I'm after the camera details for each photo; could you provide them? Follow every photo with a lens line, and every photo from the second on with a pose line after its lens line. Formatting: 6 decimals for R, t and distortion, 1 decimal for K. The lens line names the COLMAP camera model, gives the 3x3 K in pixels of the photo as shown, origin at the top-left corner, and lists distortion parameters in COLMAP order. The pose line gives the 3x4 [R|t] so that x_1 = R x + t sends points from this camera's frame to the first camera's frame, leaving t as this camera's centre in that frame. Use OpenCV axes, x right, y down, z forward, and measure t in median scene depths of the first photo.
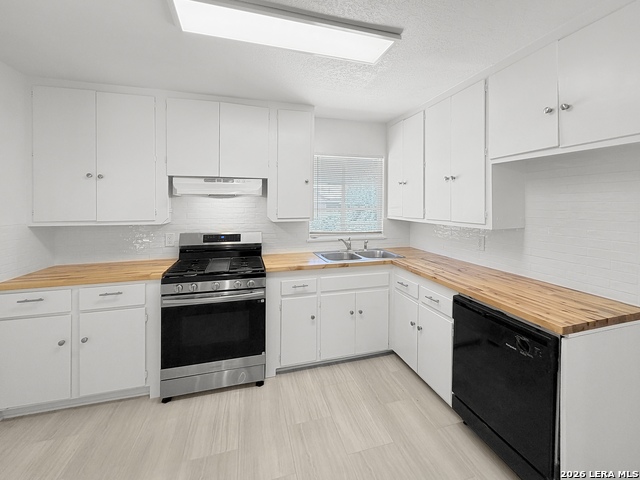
lens RADIAL K [[258.6, 0, 325.5], [0, 258.6, 212.2], [0, 0, 1]] dist [0.003003, -0.000321]
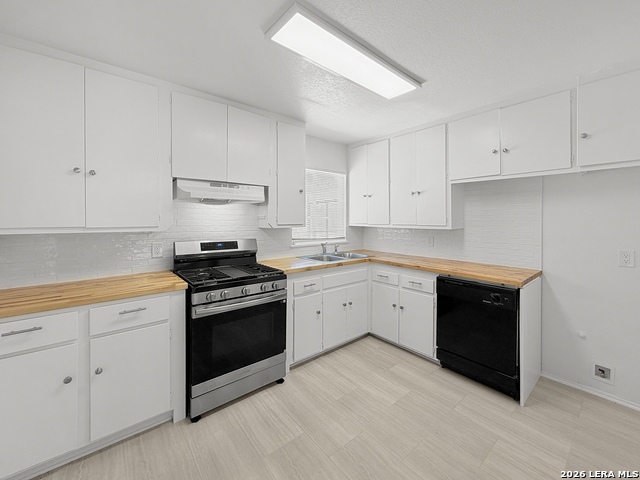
lens RADIAL K [[258.6, 0, 297.1], [0, 258.6, 227.4], [0, 0, 1]] dist [0.003003, -0.000321]
pose [[0.924086, -0.008519, 0.382090, -0.600134], [0.010393, 0.999942, -0.002841, 0.044827], [-0.382043, 0.006597, 0.924121, 0.001620]]
